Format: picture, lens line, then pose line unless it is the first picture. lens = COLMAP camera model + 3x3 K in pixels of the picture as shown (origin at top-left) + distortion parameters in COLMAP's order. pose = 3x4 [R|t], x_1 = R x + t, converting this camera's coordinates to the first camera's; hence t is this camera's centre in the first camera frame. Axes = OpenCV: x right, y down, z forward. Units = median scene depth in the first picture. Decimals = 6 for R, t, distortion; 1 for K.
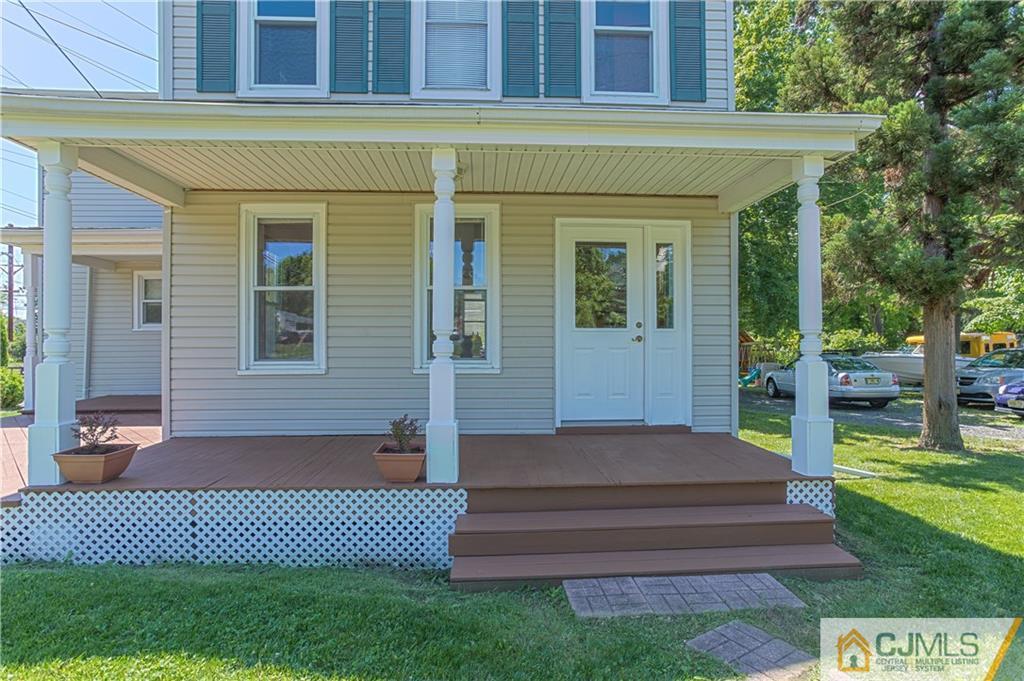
lens RADIAL K [[508.4, 0, 512.6], [0, 508.4, 337.1], [0, 0, 1]] dist [-0.050567, 0.029314]
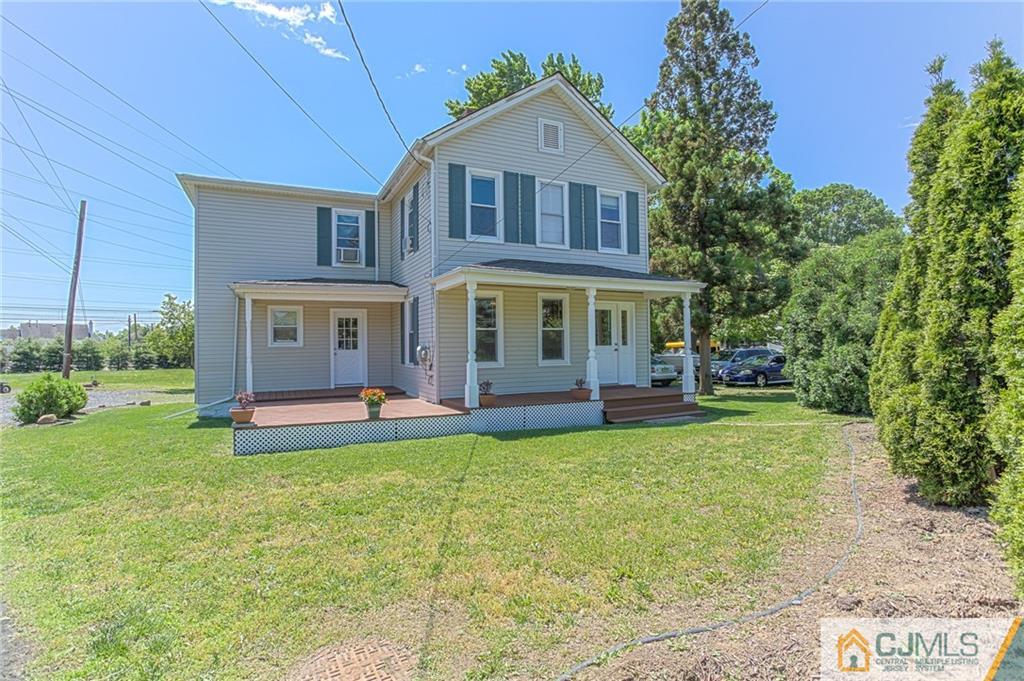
lens RADIAL K [[508.4, 0, 512.6], [0, 508.4, 337.1], [0, 0, 1]] dist [-0.050567, 0.029314]
pose [[0.916663, -0.003699, 0.399644, -1.202382], [0.007928, 0.999929, -0.008928, -0.040285], [-0.399582, 0.011352, 0.916627, -1.054488]]
